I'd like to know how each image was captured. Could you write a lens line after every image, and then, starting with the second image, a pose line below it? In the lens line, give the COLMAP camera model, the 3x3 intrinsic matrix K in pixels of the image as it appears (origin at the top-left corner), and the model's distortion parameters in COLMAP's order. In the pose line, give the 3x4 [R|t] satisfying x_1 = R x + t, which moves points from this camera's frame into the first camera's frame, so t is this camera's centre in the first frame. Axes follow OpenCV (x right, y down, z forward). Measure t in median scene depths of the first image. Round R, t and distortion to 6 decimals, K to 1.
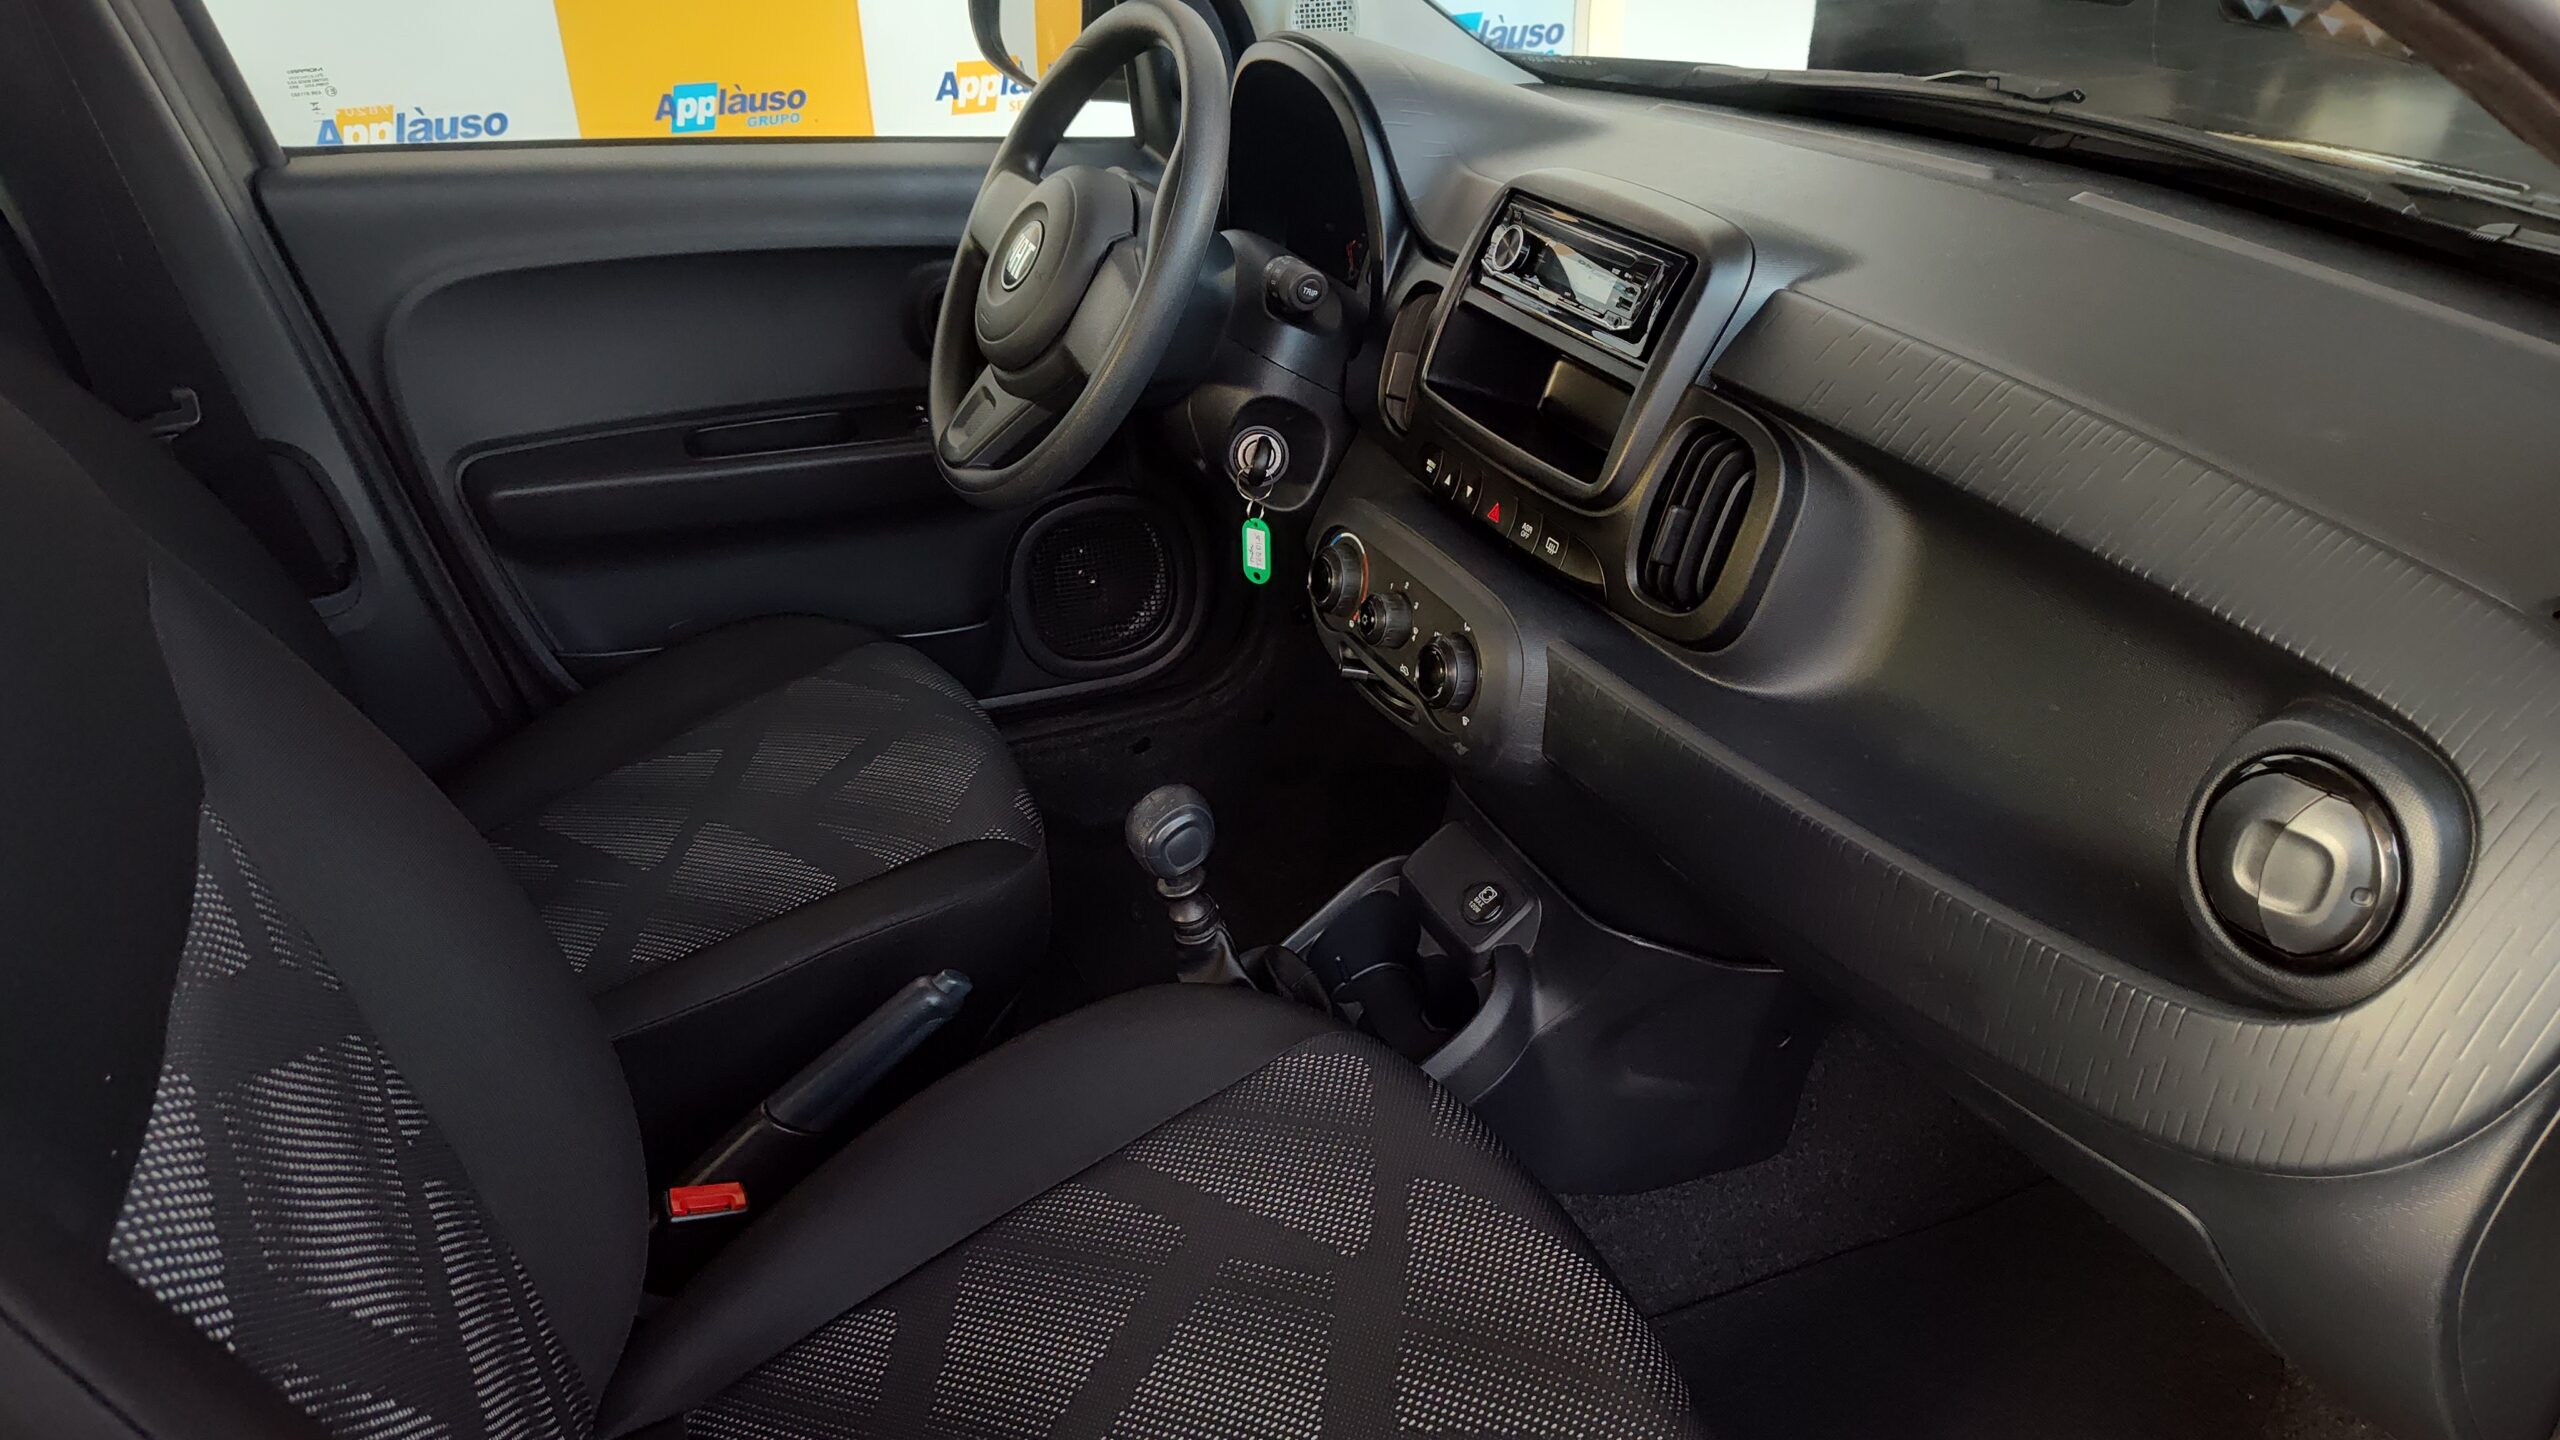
lens RADIAL K [[1805.7, 0, 1261.9], [0, 1805.7, 696.4], [0, 0, 1]] dist [0.066165, -0.051586]
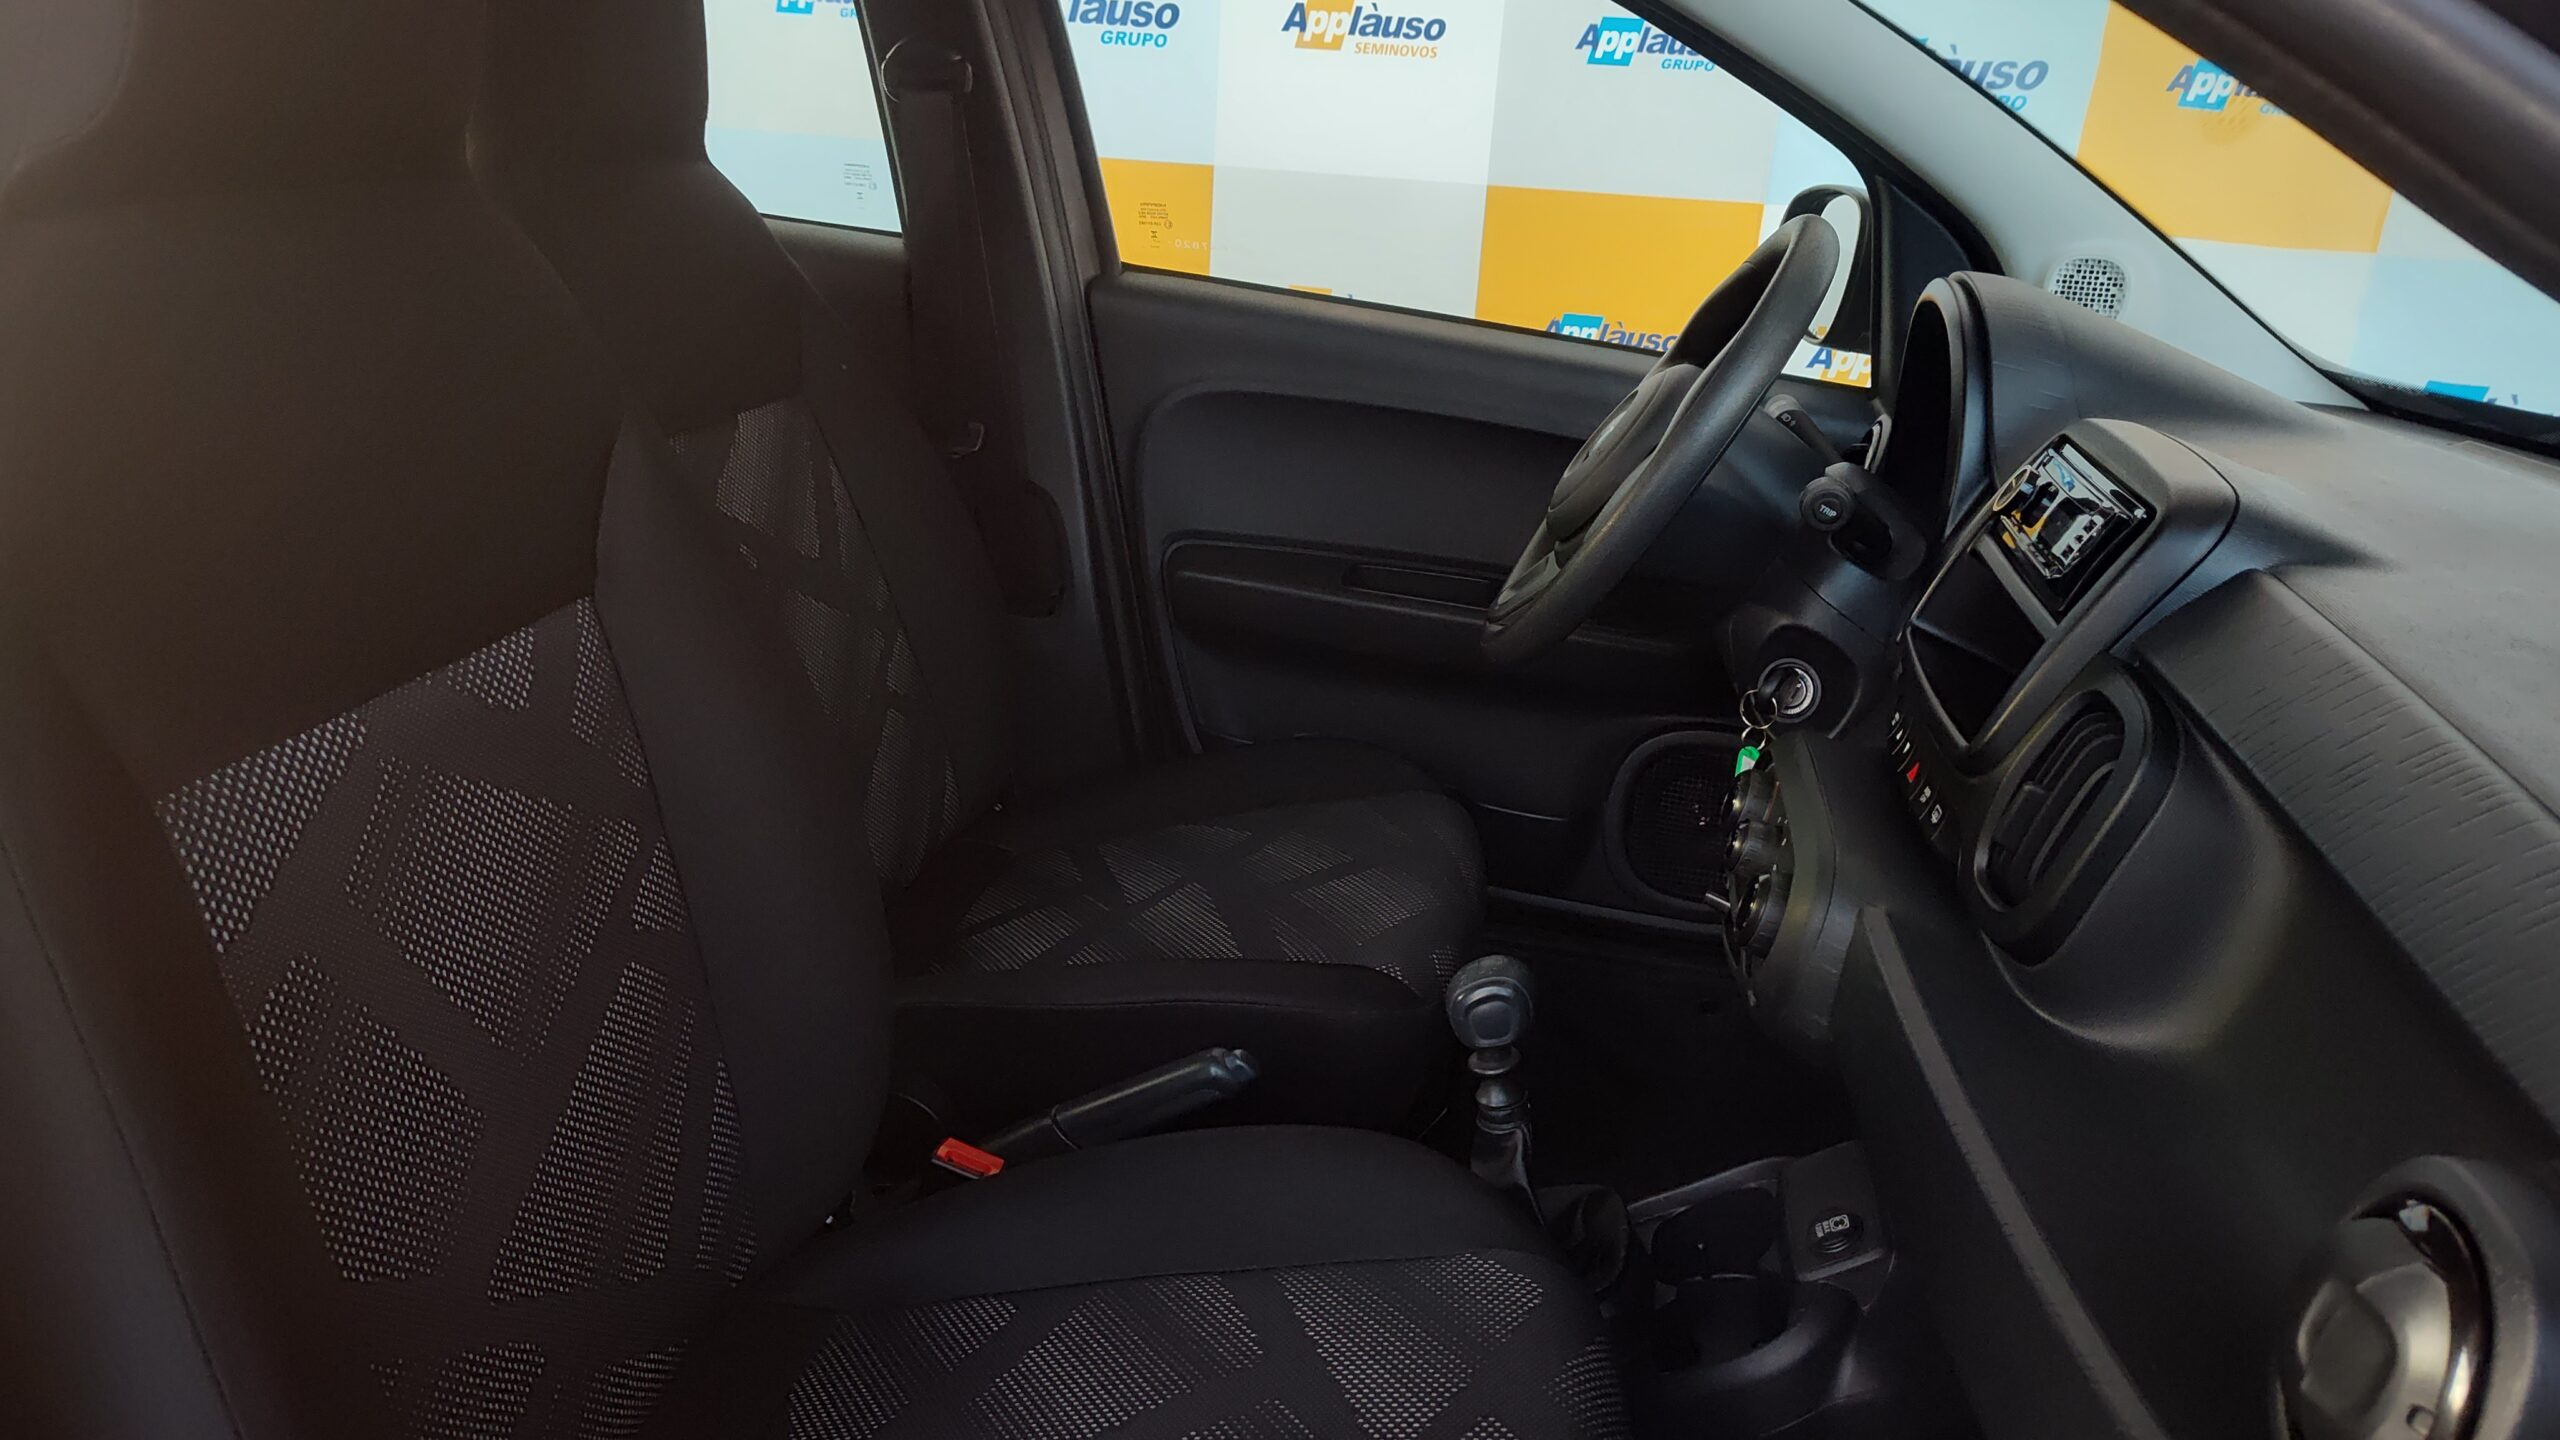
lens RADIAL K [[1810.0, 0, 1276.1], [0, 1810.0, 728.6], [0, 0, 1]] dist [0.018013, -0.001931]
pose [[0.815315, 0.265139, -0.514745, 0.301001], [-0.339417, 0.939091, -0.053894, 0.028228], [0.469103, 0.218654, 0.855648, 0.095941]]
